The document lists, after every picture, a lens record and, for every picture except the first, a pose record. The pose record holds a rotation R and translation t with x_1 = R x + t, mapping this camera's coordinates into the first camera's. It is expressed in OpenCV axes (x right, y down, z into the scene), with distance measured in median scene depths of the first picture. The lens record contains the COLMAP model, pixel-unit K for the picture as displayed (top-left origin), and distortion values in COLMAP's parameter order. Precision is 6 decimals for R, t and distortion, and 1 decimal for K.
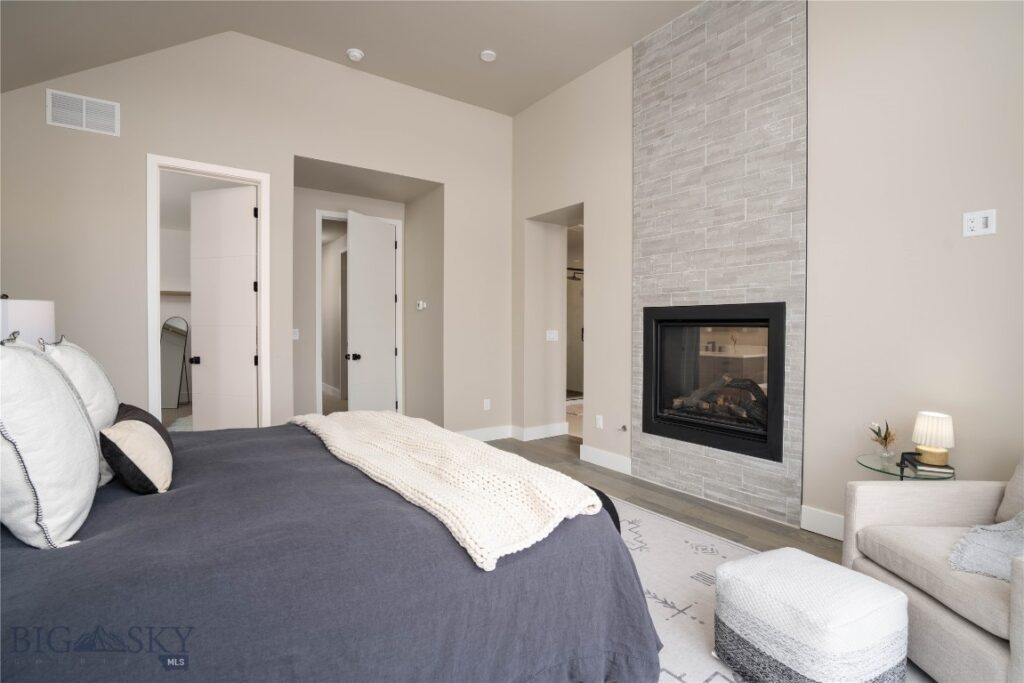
lens RADIAL K [[479.3, 0, 510.7], [0, 479.3, 336.5], [0, 0, 1]] dist [-0.002845, -0.000100]
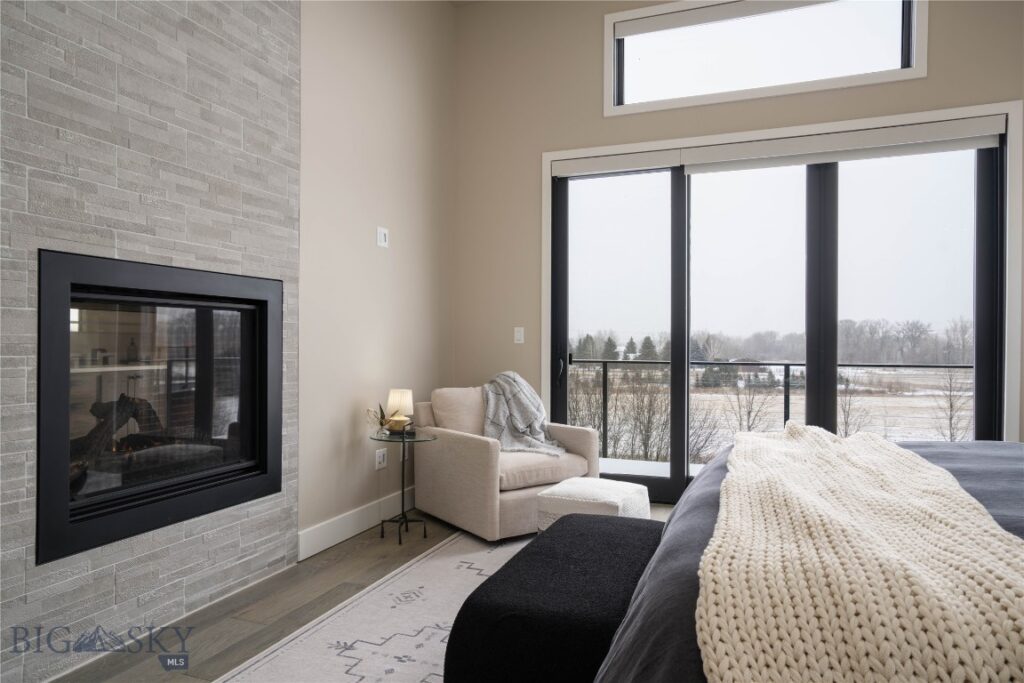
lens RADIAL K [[632.7, 0, 513.9], [0, 632.7, 345.0], [0, 0, 1]] dist [0.020534, 0.000345]
pose [[-0.522689, -0.007525, 0.852490, -0.454324], [0.013650, 0.999759, 0.017193, 0.017900], [-0.852414, 0.020623, -0.522460, 1.130525]]
